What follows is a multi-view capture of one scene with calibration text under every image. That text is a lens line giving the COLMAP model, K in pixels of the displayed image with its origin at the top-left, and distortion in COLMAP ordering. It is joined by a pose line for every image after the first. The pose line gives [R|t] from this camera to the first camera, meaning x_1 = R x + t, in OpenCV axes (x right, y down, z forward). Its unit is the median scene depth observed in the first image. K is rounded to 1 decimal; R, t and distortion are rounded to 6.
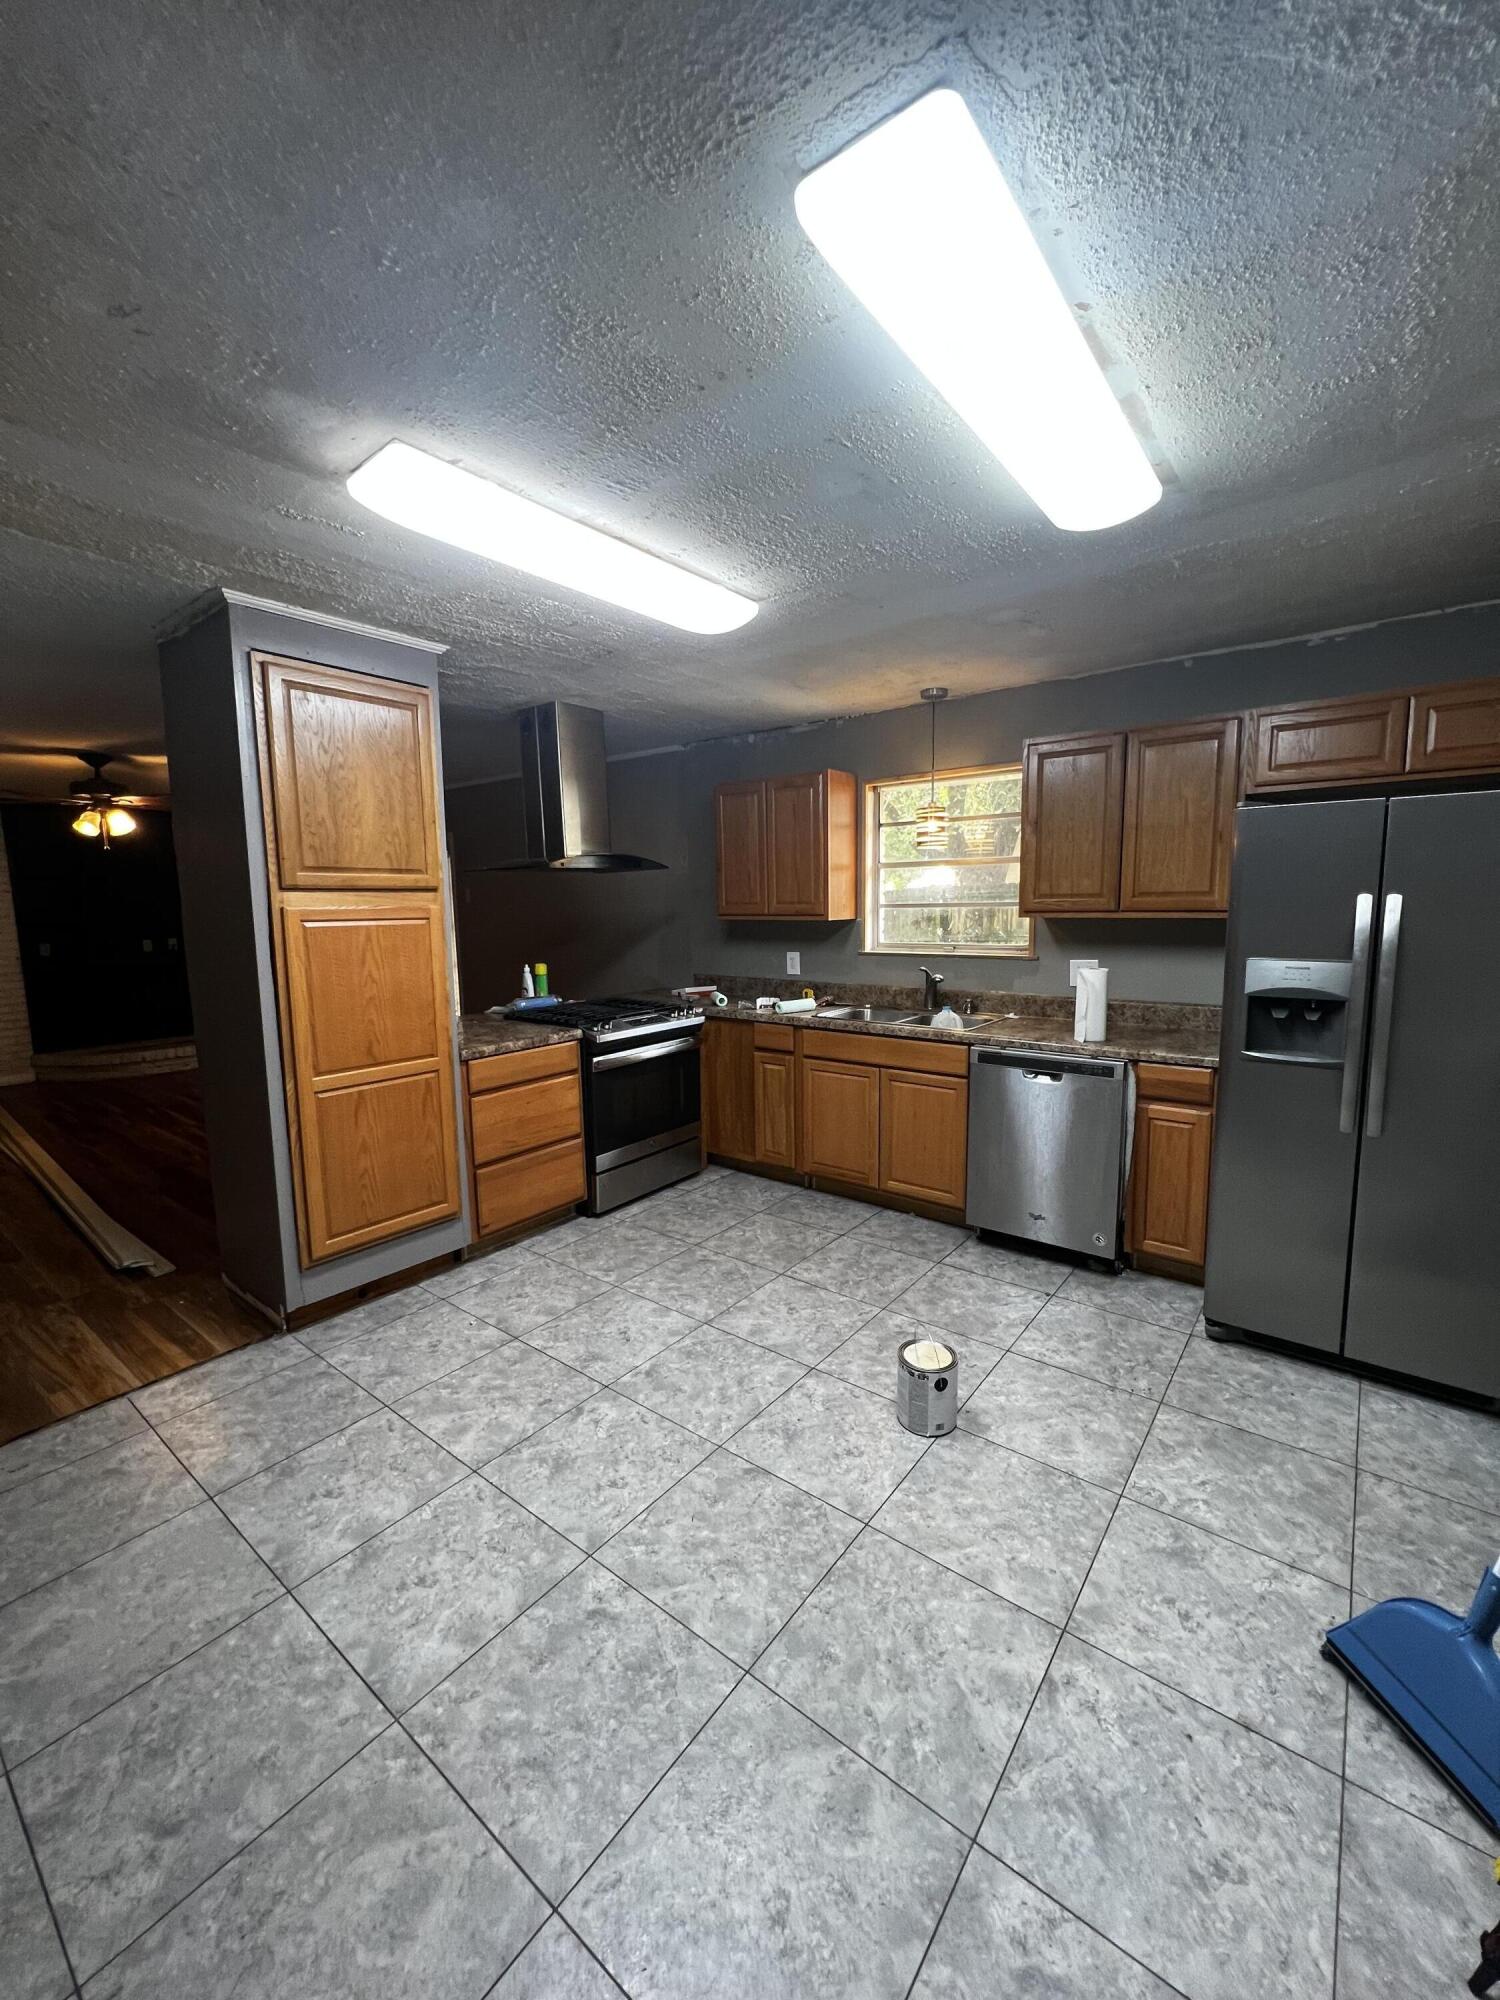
lens RADIAL K [[799.7, 0, 752.2], [0, 799.7, 1000.1], [0, 0, 1]] dist [-0.003682, 0.000962]
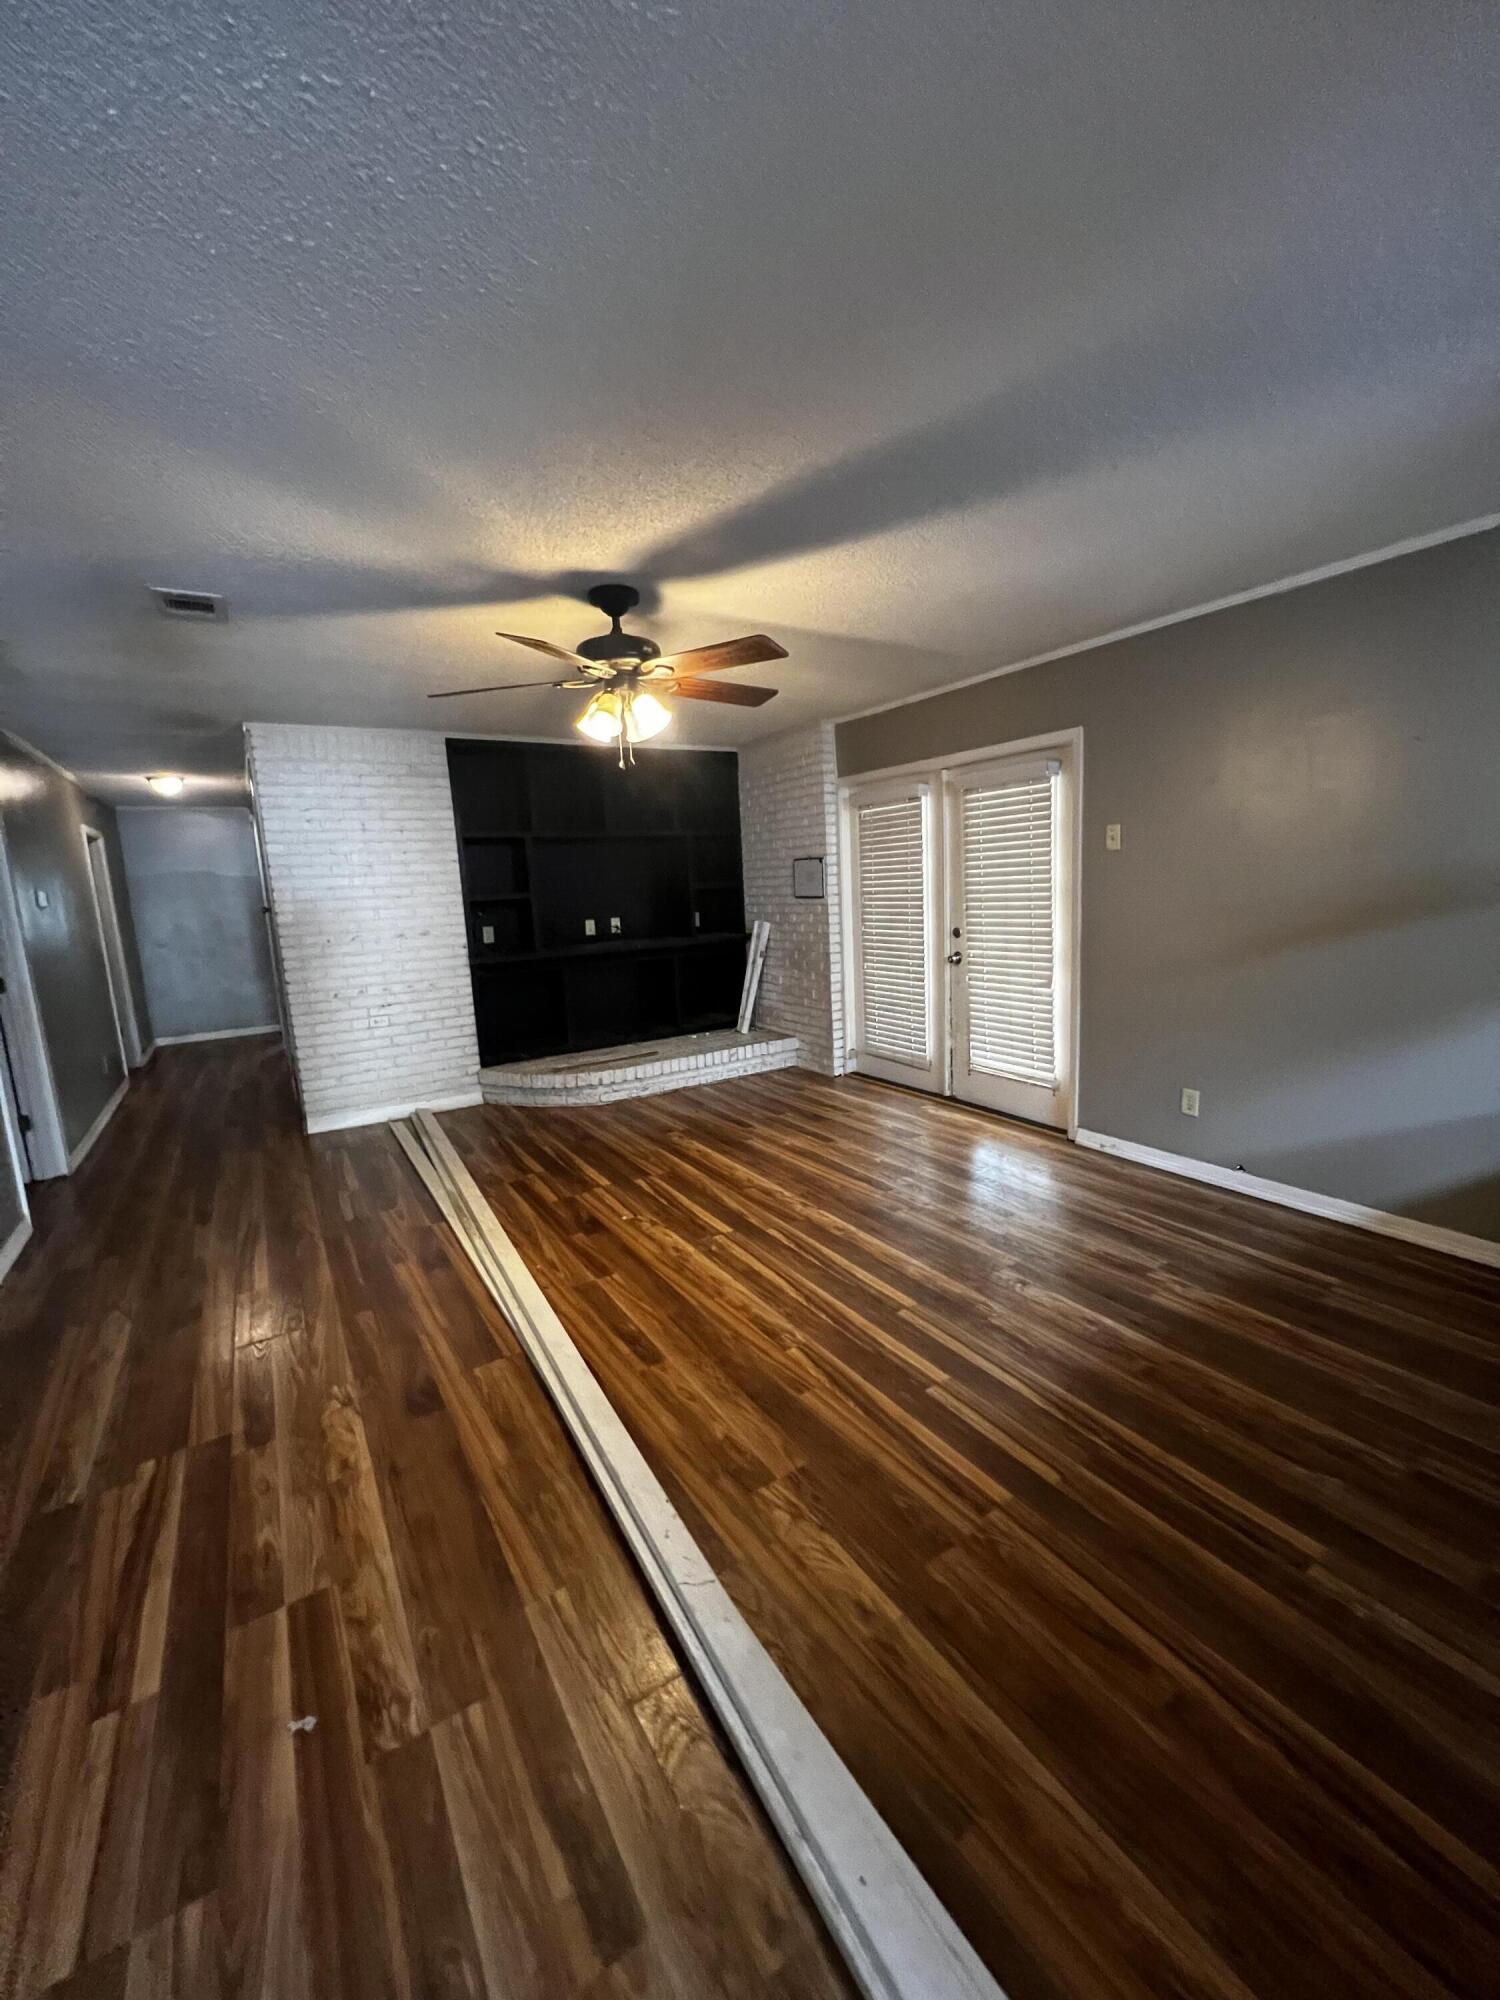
lens RADIAL K [[799.7, 0, 755.5], [0, 799.7, 1002.9], [0, 0, 1]] dist [-0.003682, 0.000962]
pose [[0.939796, 0.025612, -0.340775, -0.376268], [-0.012040, 0.999050, 0.041884, -0.032612], [0.341524, -0.035260, 0.939212, 0.353090]]
